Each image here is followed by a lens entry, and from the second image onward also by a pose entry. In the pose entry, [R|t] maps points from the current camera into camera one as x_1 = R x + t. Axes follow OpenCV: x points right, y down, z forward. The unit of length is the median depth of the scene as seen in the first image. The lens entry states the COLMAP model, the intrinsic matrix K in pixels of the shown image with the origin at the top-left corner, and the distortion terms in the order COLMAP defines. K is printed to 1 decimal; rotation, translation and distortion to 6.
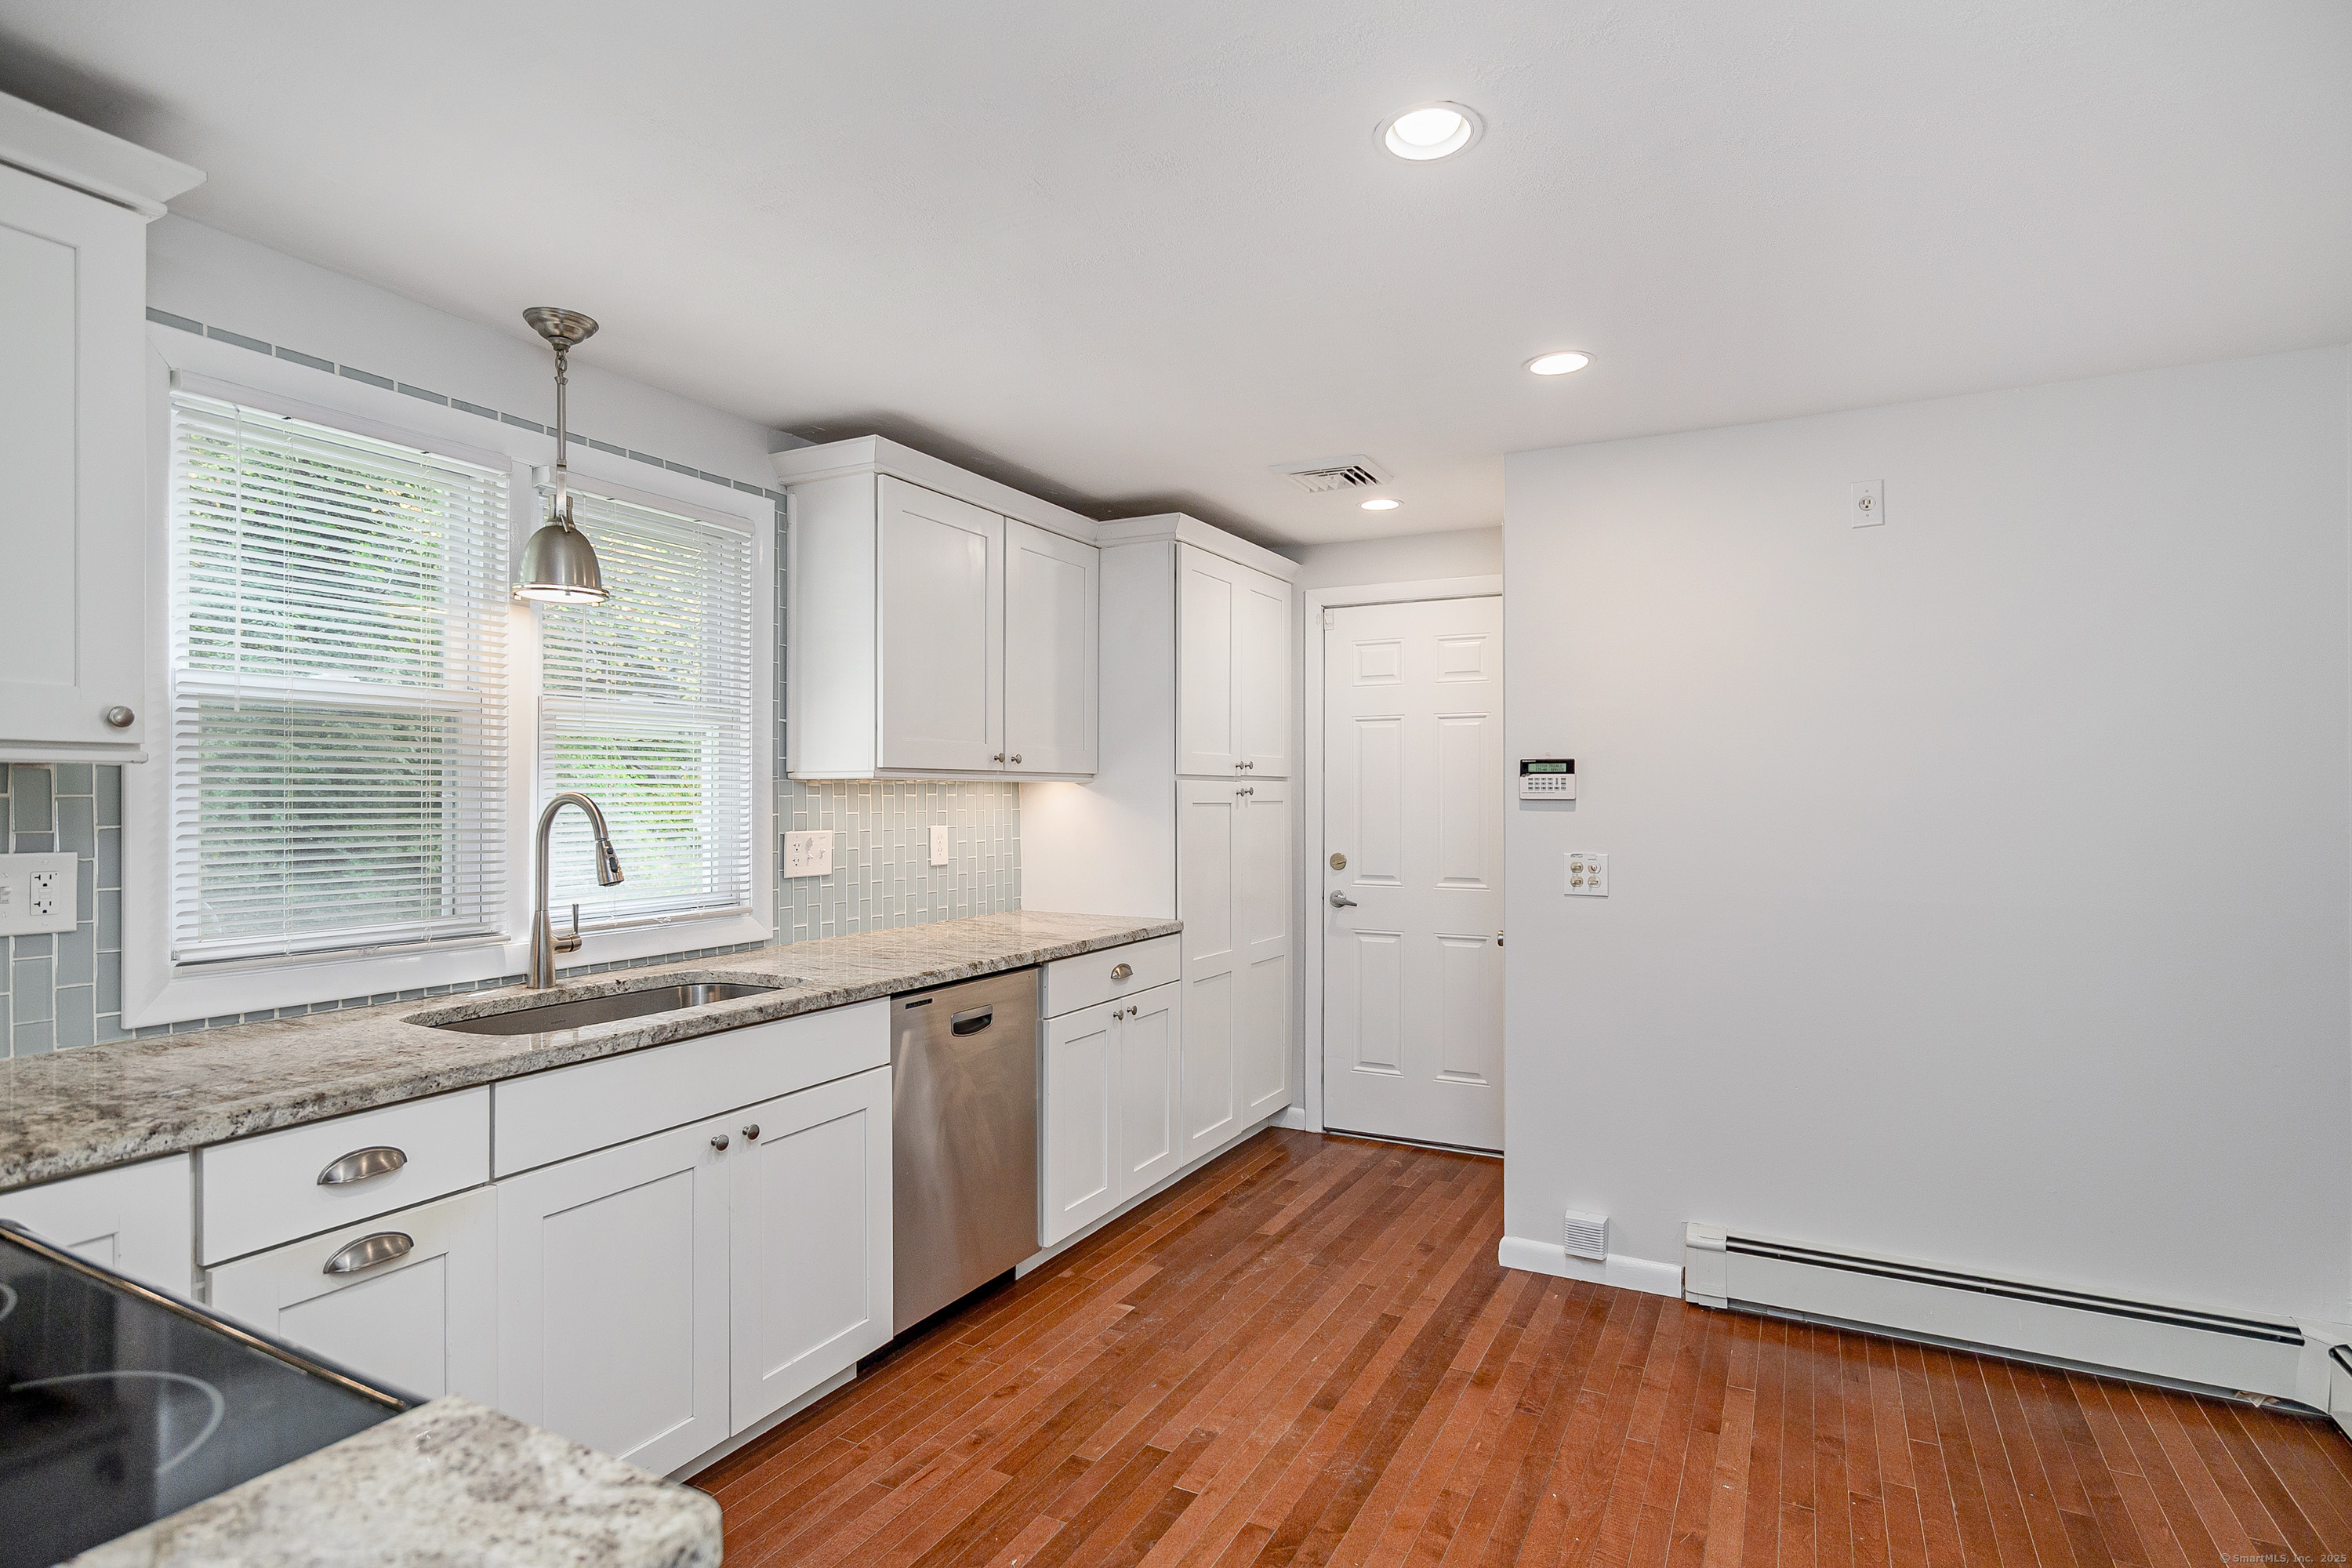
lens RADIAL K [[1197.6, 0, 1175.1], [0, 1197.6, 795.3], [0, 0, 1]] dist [0.000867, 0.001108]
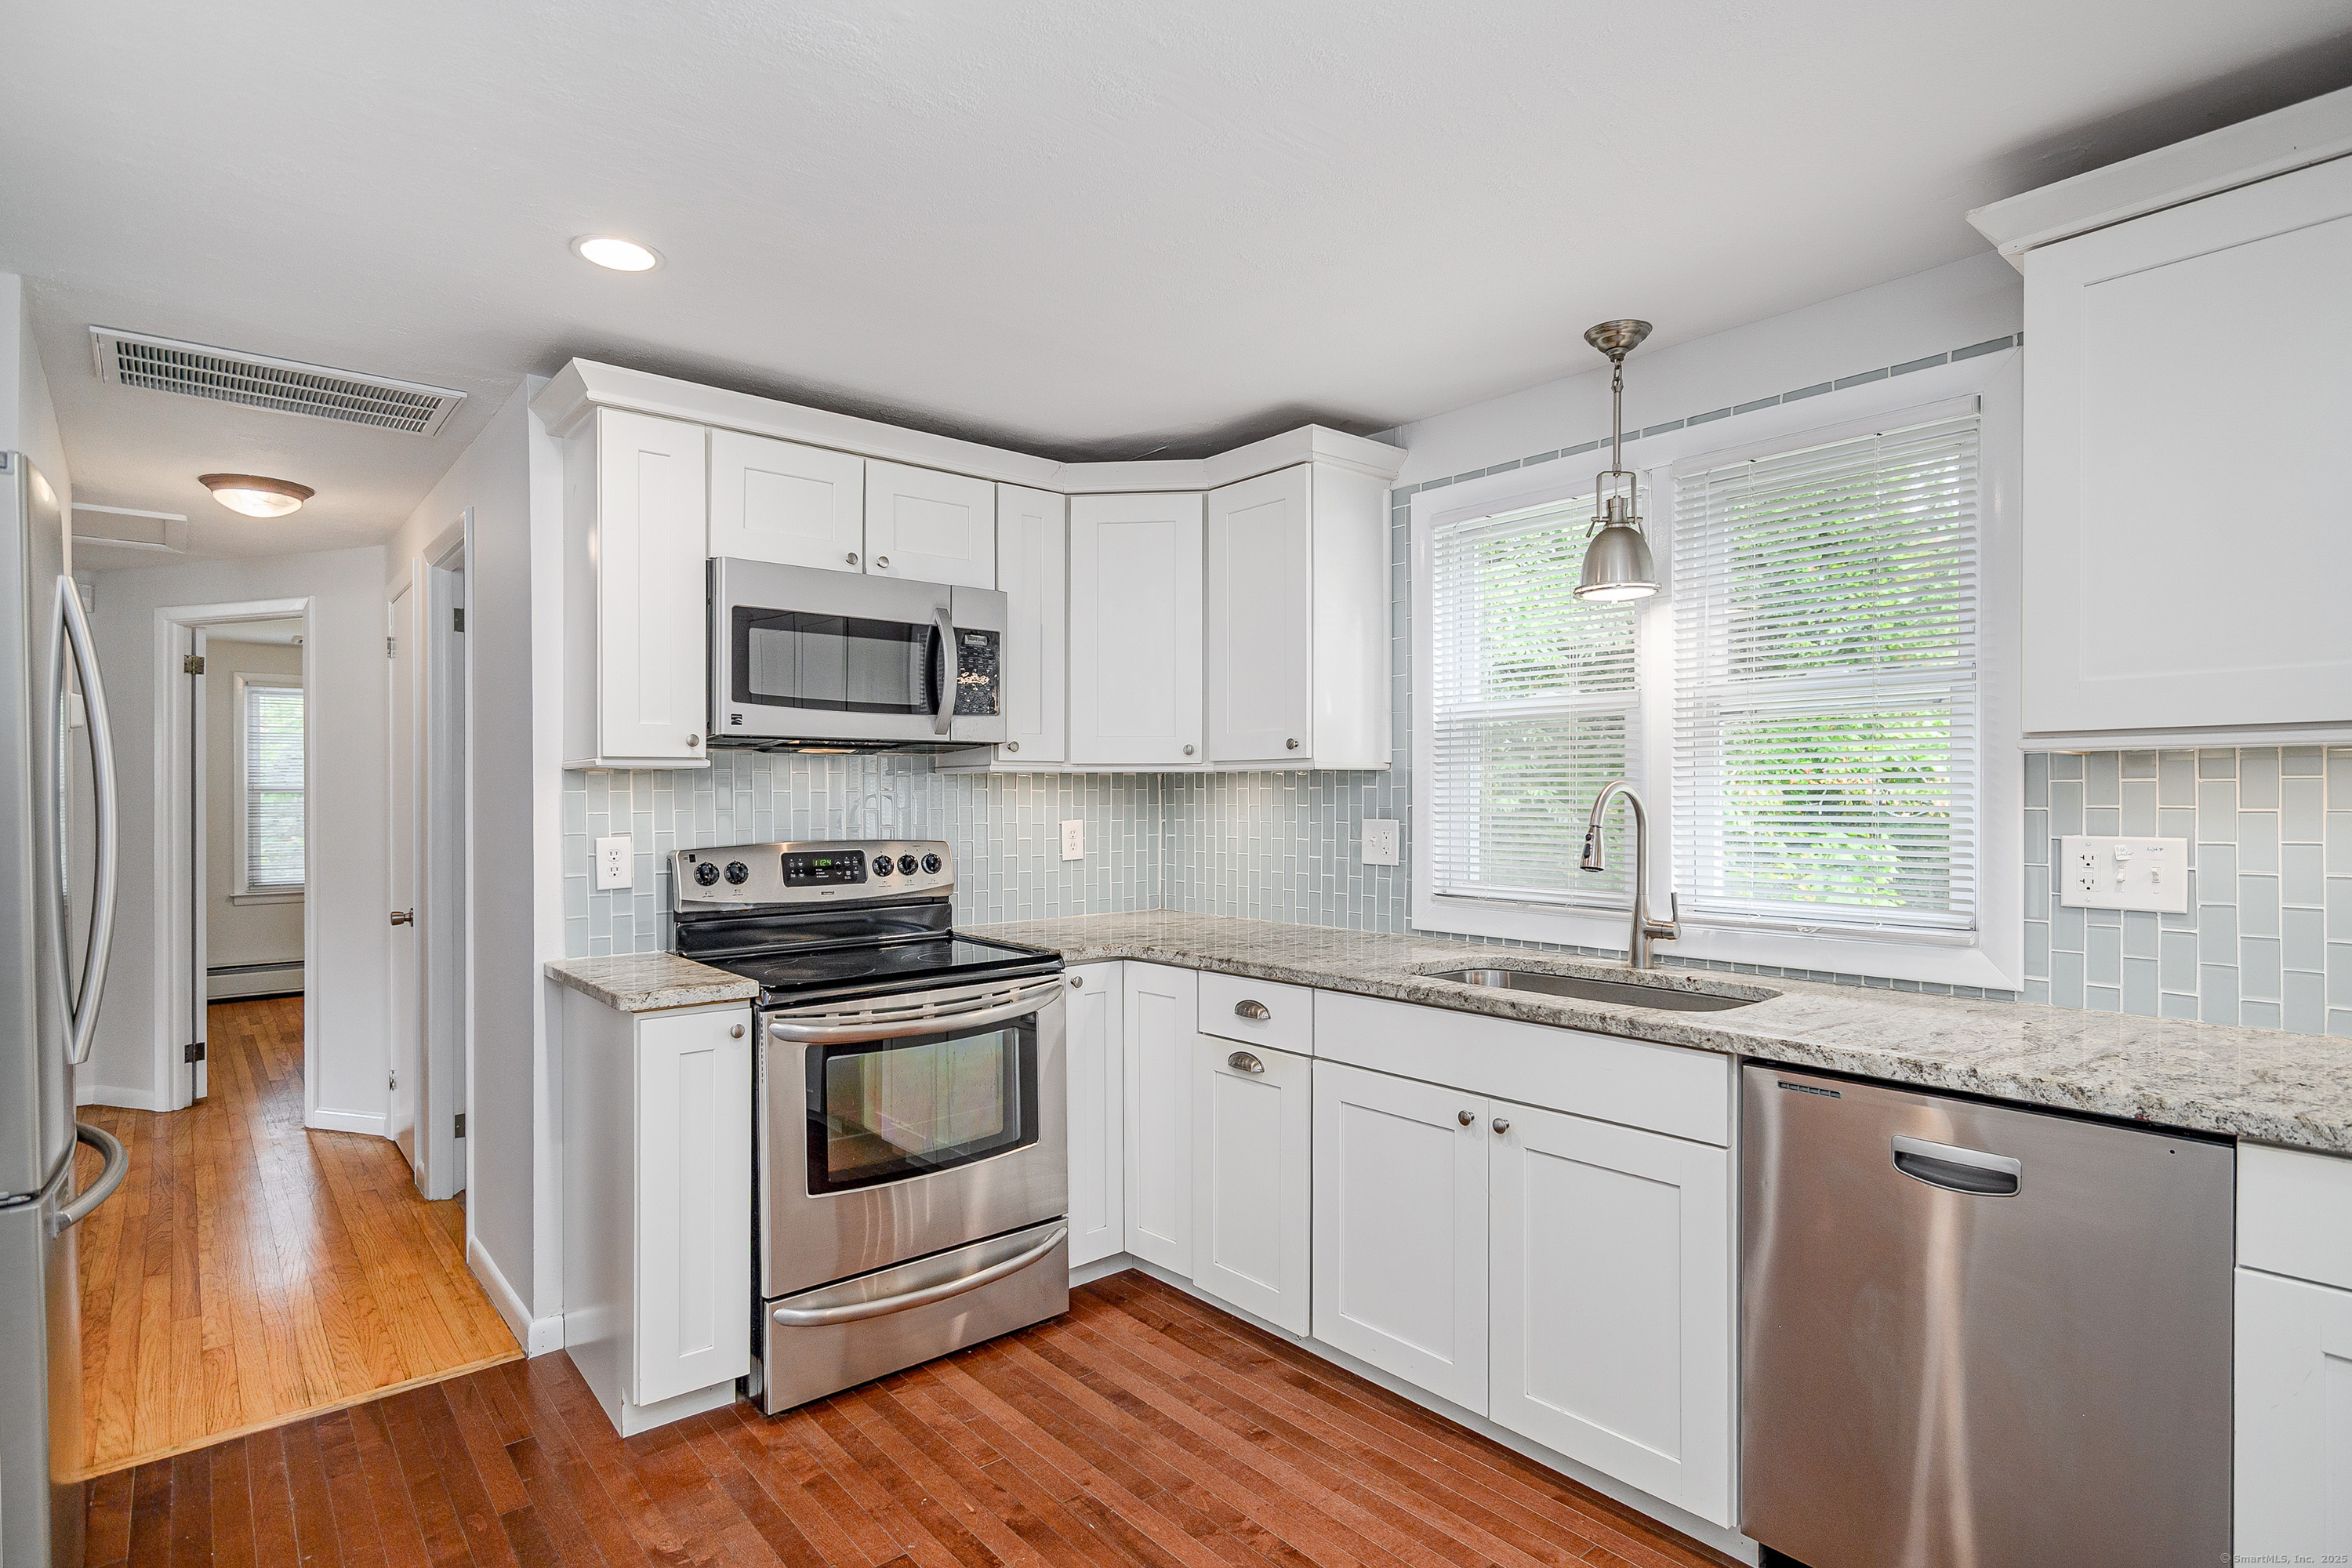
lens RADIAL K [[1197.6, 0, 1175.1], [0, 1197.6, 795.3], [0, 0, 1]] dist [0.000867, 0.001108]
pose [[-0.370279, -0.000872, -0.928920, 0.587098], [0.002589, 0.999995, -0.001970, 0.010592], [0.928917, -0.003134, -0.370275, 0.998573]]
